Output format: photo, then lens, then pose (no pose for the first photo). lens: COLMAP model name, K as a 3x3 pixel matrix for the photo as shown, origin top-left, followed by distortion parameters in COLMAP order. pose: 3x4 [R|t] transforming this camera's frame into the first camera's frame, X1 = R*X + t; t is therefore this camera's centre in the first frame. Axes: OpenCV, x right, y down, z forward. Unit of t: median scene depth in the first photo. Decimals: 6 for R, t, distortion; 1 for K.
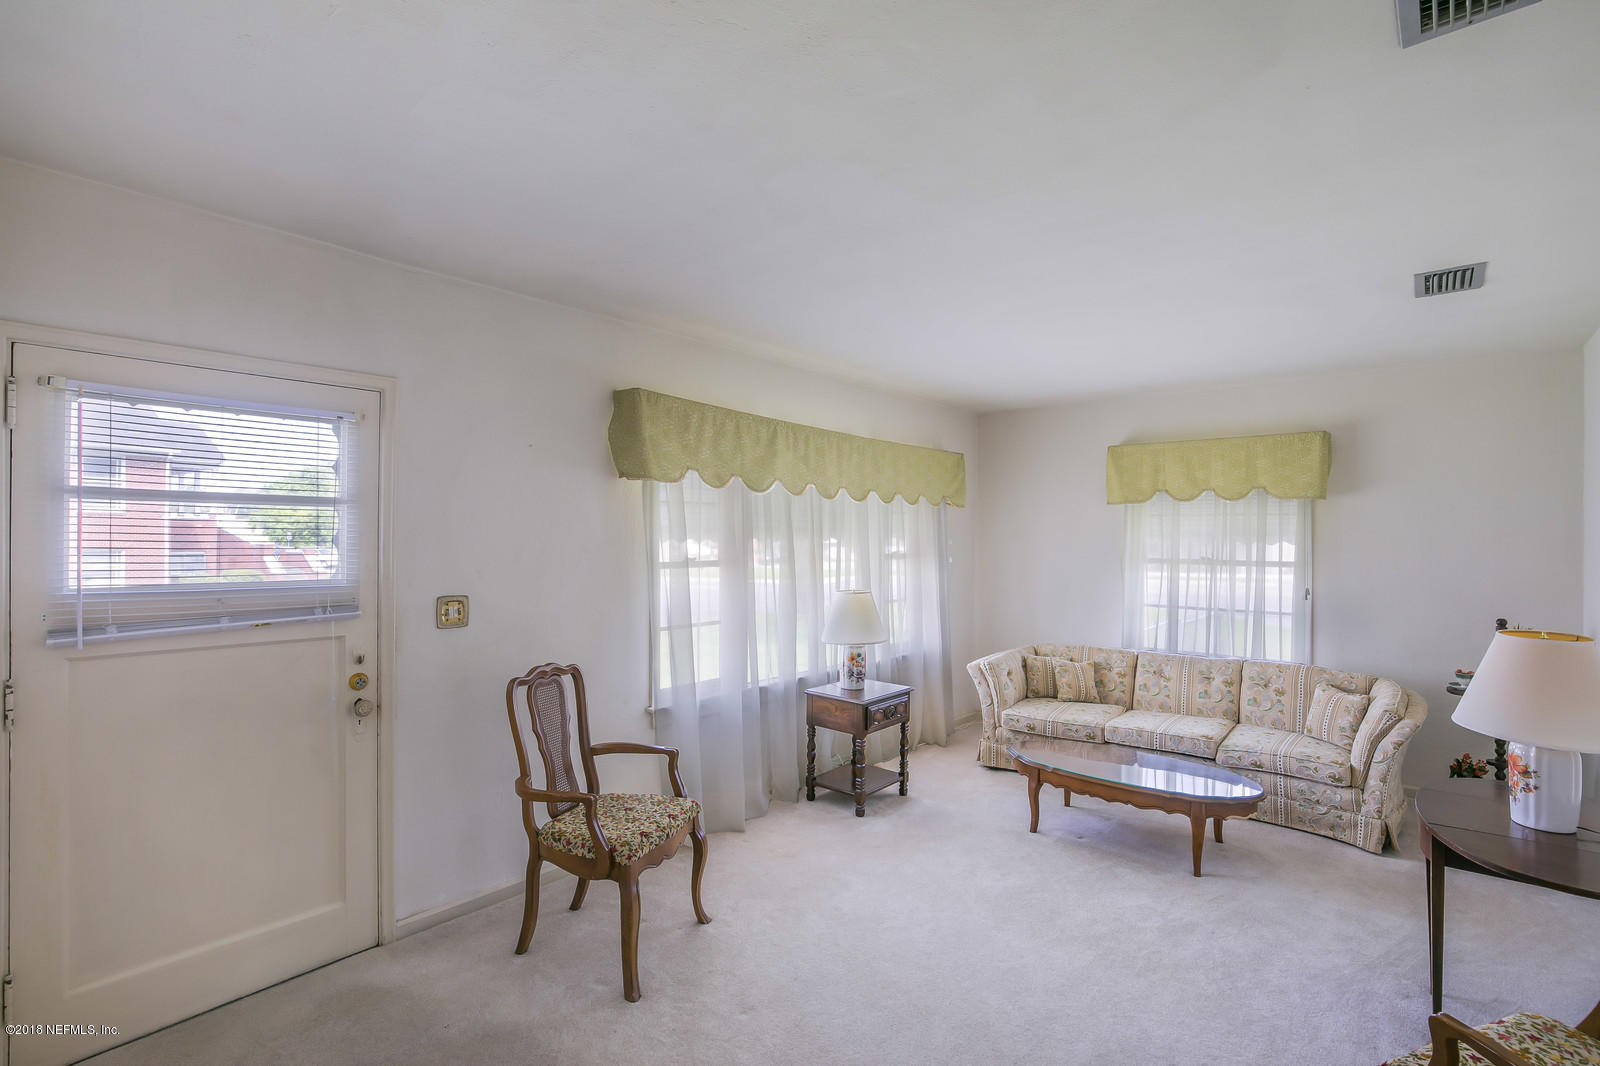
lens RADIAL K [[740.4, 0, 800.0], [0, 740.4, 533.0], [0, 0, 1]] dist [-0.001002, -0.000365]
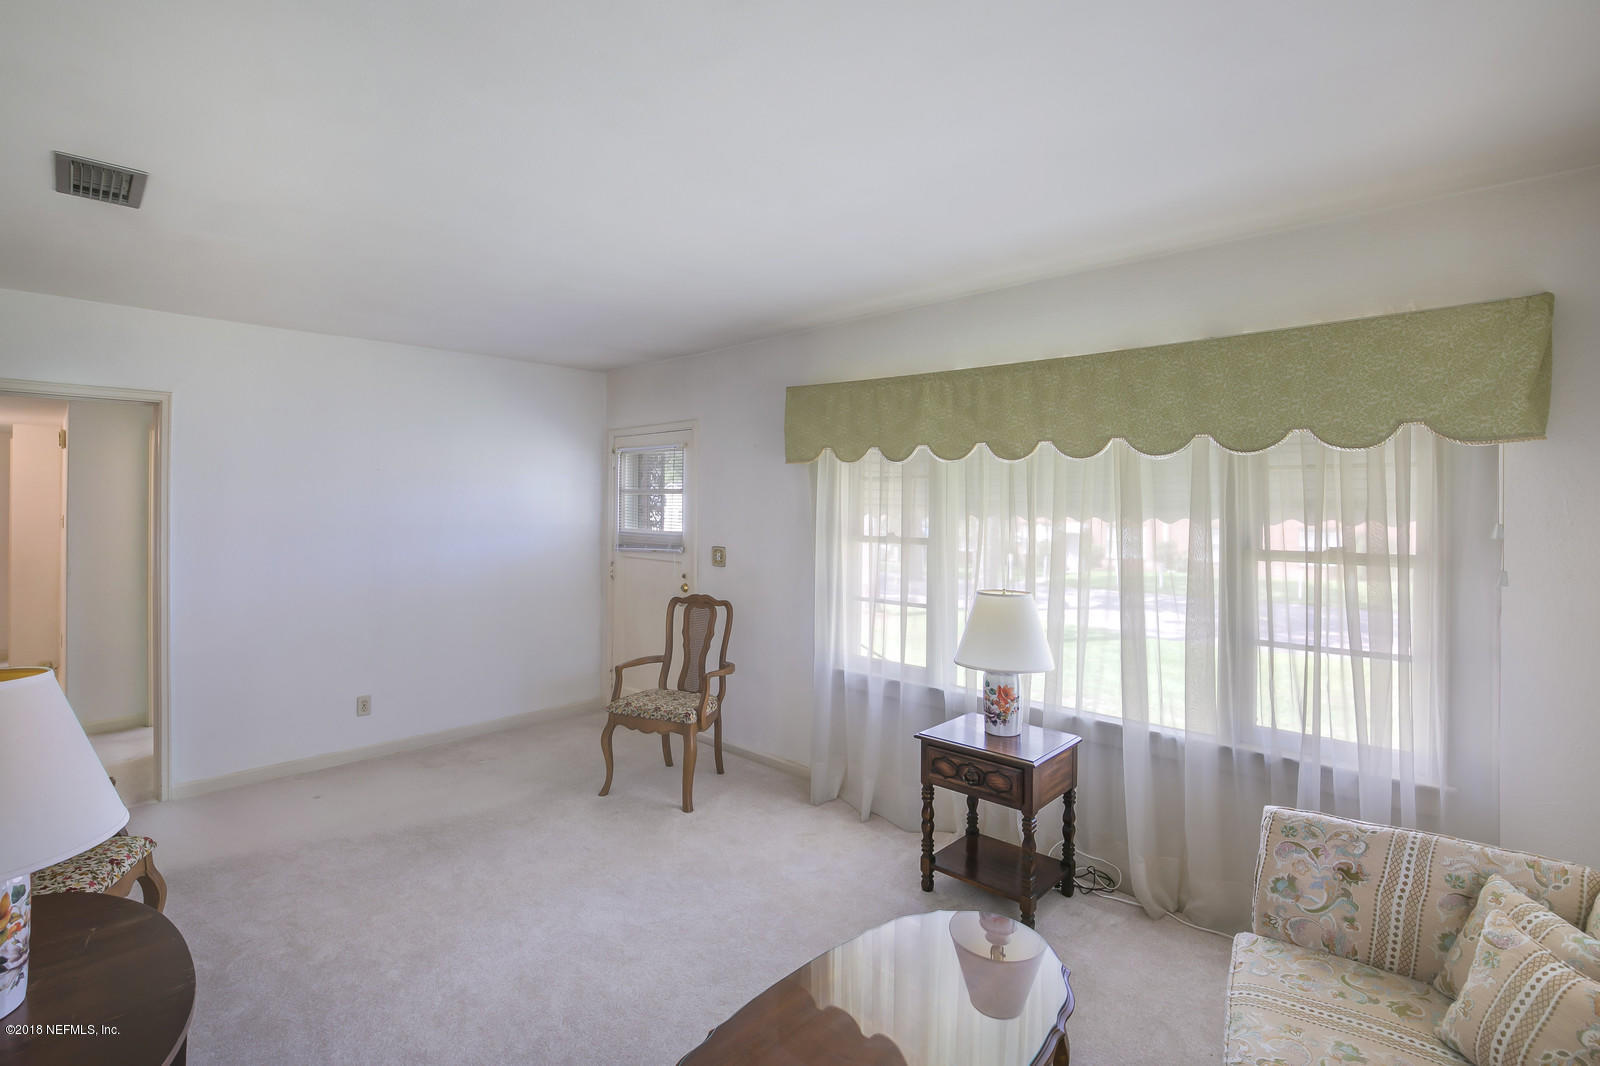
lens RADIAL K [[739.1, 0, 798.1], [0, 739.1, 506.6], [0, 0, 1]] dist [-0.000321, -0.000136]
pose [[-0.031944, -0.005764, -0.999473, 0.931958], [-0.004703, 0.999973, -0.005616, 0.005332], [0.999479, 0.004522, -0.031970, 1.005433]]
